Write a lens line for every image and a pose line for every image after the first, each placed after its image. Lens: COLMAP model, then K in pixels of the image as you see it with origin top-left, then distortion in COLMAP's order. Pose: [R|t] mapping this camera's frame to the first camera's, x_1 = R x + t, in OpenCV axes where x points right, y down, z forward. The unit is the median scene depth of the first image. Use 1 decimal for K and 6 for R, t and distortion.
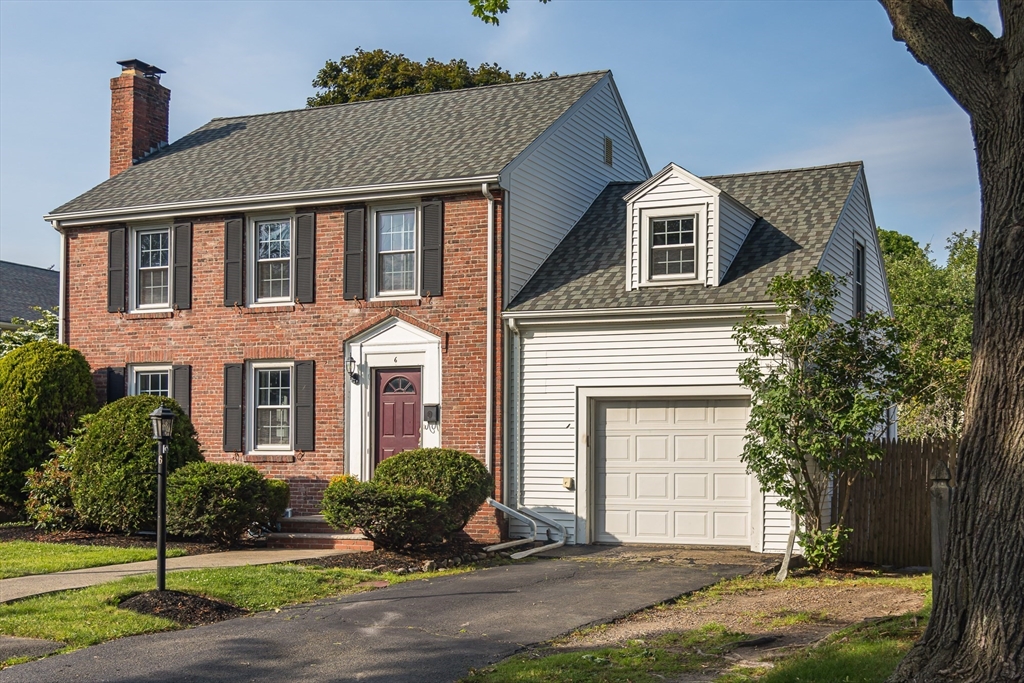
lens RADIAL K [[1259.7, 0, 512.8], [0, 1259.7, 398.4], [0, 0, 1]] dist [0.003221, -0.011195]
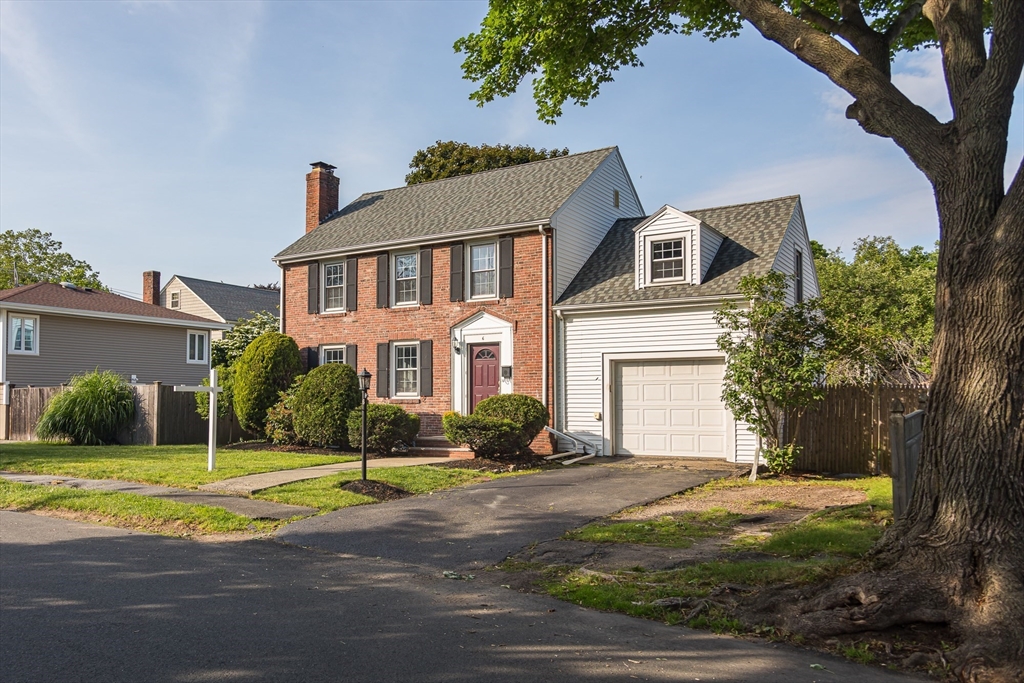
lens RADIAL K [[704.5, 0, 514.3], [0, 704.5, 354.7], [0, 0, 1]] dist [0.004589, 0.001363]
pose [[0.975210, -0.019868, -0.220388, 0.134163], [0.016767, 0.999732, -0.015933, 0.004515], [0.220645, 0.011842, 0.975282, 0.135449]]
